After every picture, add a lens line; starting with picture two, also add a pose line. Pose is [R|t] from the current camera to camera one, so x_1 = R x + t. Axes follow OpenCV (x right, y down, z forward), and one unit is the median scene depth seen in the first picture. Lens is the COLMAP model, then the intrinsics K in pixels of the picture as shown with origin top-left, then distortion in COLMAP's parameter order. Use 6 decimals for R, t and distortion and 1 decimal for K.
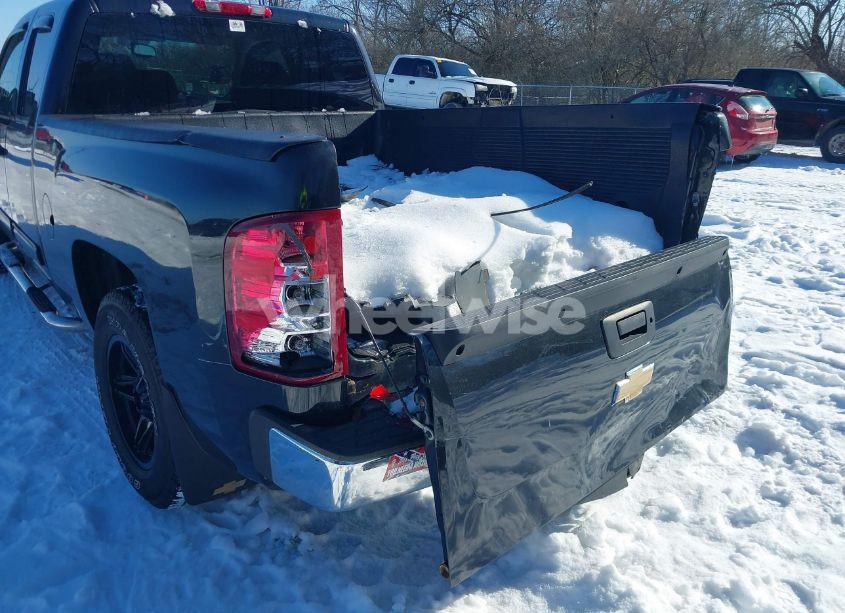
lens RADIAL K [[660.9, 0, 422.5], [0, 660.9, 306.5], [0, 0, 1]] dist [-0.031076, 0.055515]
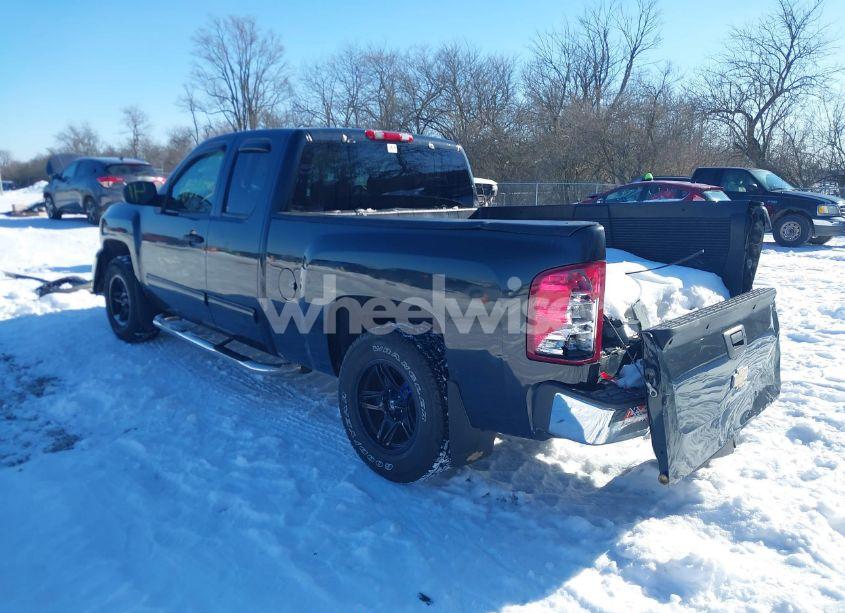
lens RADIAL K [[664.0, 0, 411.7], [0, 664.0, 310.1], [0, 0, 1]] dist [0.095295, -0.120231]
pose [[0.997549, -0.017687, 0.067702, -0.446166], [0.026539, 0.990871, -0.132178, 0.120759], [-0.064746, 0.133651, 0.988911, -0.435910]]
